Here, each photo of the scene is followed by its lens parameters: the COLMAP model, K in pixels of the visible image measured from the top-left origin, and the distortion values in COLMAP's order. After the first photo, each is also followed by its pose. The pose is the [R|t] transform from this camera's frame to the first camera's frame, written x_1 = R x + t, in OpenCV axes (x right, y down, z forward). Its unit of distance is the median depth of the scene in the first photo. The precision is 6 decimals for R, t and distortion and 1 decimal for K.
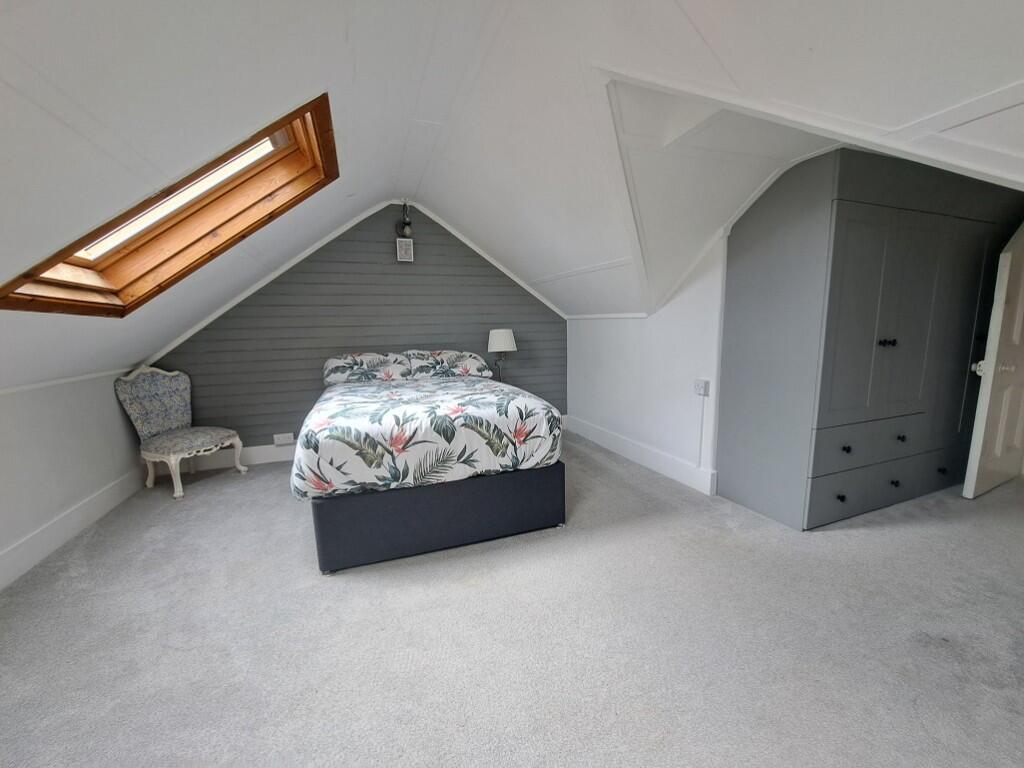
lens RADIAL K [[406.4, 0, 512.7], [0, 406.4, 386.8], [0, 0, 1]] dist [-0.020701, -0.000169]
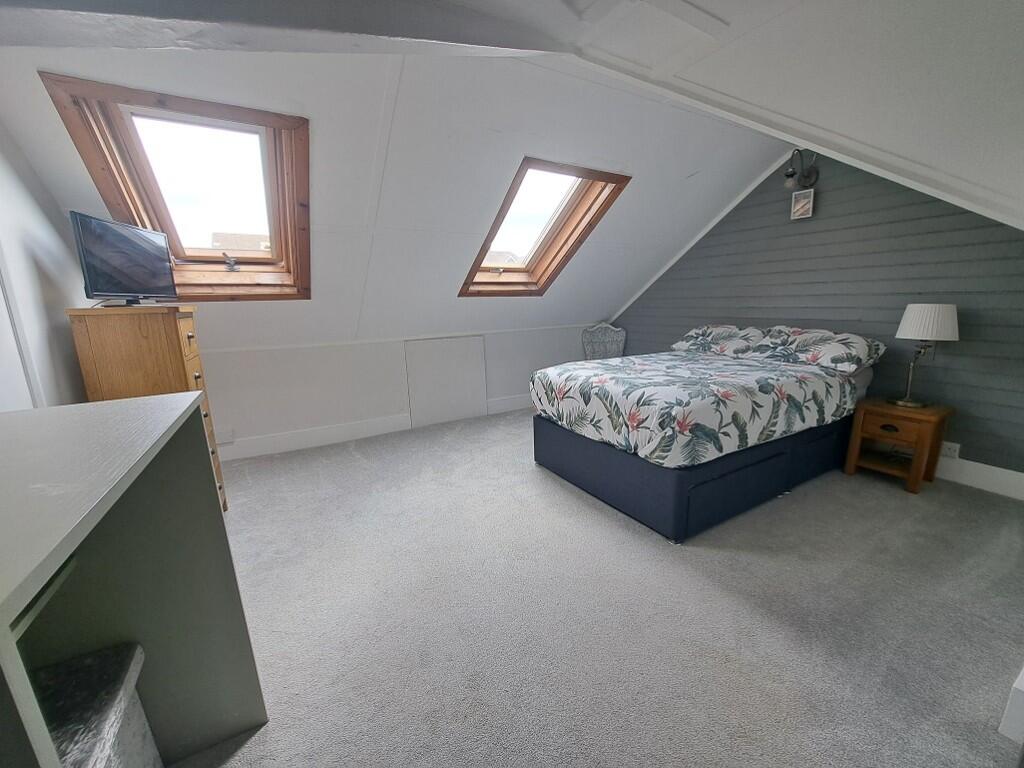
lens RADIAL K [[406.4, 0, 508.8], [0, 406.4, 388.9], [0, 0, 1]] dist [-0.020701, -0.000169]
pose [[0.177018, 0.221471, -0.958966, 0.916915], [-0.117288, 0.972157, 0.202867, -0.122063], [0.977194, 0.076564, 0.198065, 0.517931]]
